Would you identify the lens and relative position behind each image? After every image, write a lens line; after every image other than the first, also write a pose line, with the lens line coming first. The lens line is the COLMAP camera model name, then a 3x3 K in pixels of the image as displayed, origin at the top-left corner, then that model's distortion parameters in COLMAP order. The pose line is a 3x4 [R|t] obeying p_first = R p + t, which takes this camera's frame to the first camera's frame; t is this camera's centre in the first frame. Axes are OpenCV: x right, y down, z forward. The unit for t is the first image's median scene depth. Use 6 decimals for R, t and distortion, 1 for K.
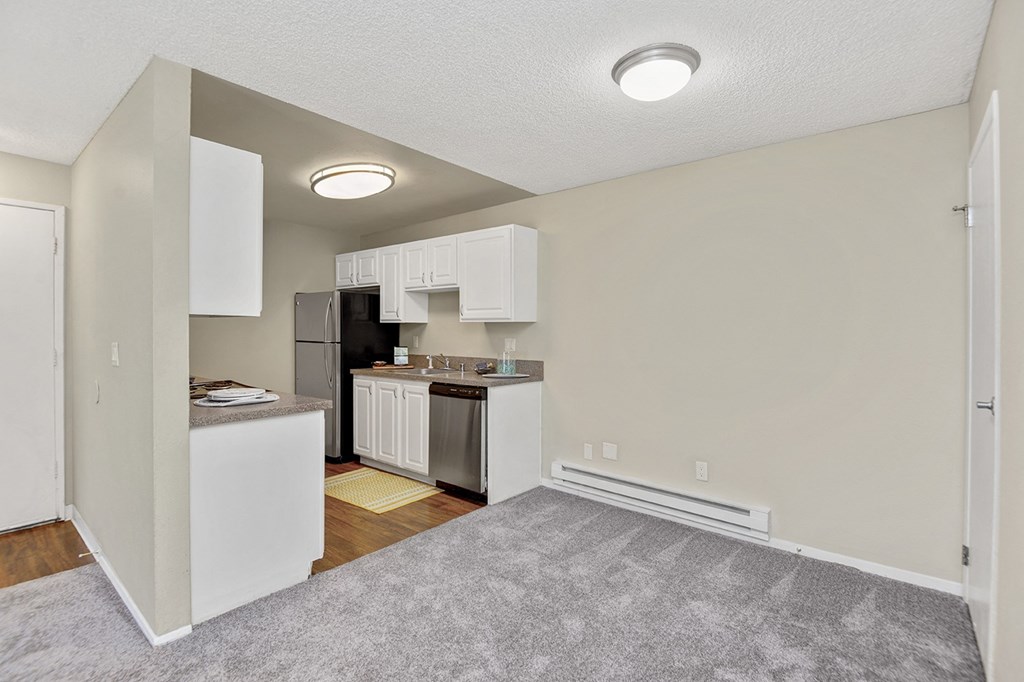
lens RADIAL K [[476.1, 0, 505.7], [0, 476.1, 333.4], [0, 0, 1]] dist [0.002398, -0.029201]
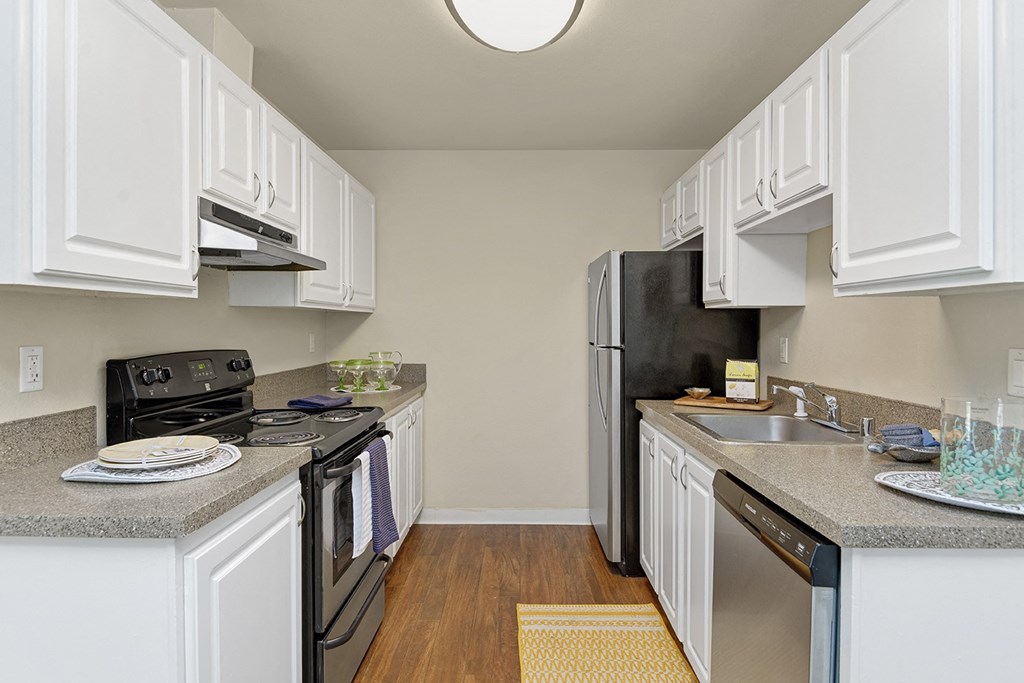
lens RADIAL K [[564.7, 0, 511.0], [0, 564.7, 334.1], [0, 0, 1]] dist [0.021297, -0.056925]
pose [[0.623541, 0.008476, -0.781745, 0.069469], [-0.004102, 0.999963, 0.007571, 0.000007], [0.781780, -0.001514, 0.623552, 0.551510]]
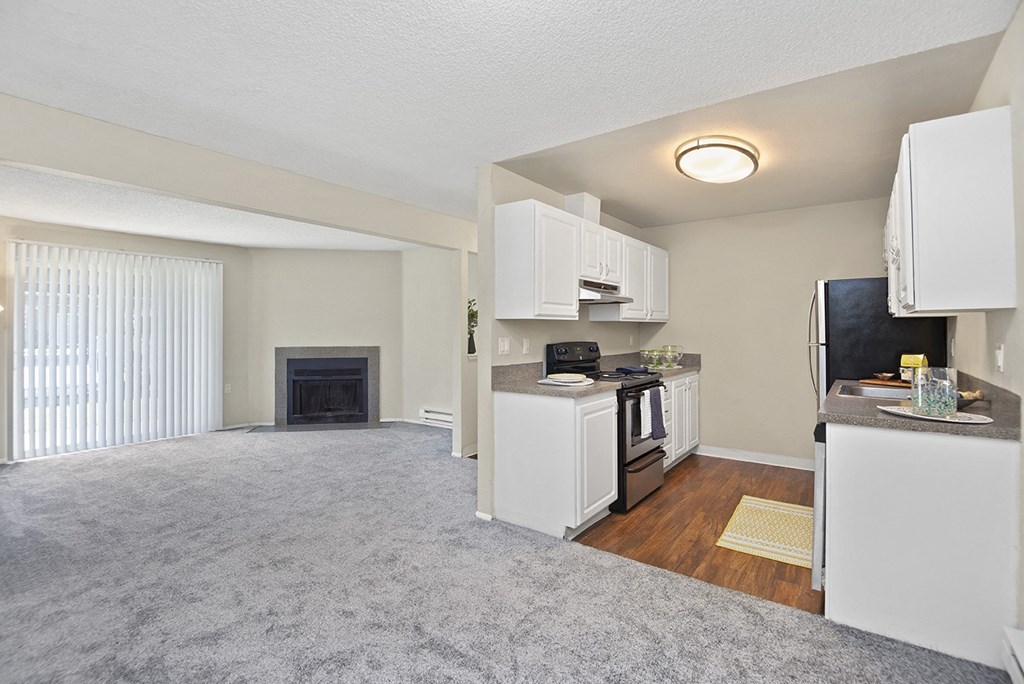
lens RADIAL K [[476.1, 0, 505.7], [0, 476.1, 334.4], [0, 0, 1]] dist [0.002398, -0.029201]
pose [[0.042846, 0.006312, -0.999062, 0.443284], [-0.002513, 0.999978, 0.006210, -0.000906], [0.999079, 0.002245, 0.042861, 0.465604]]
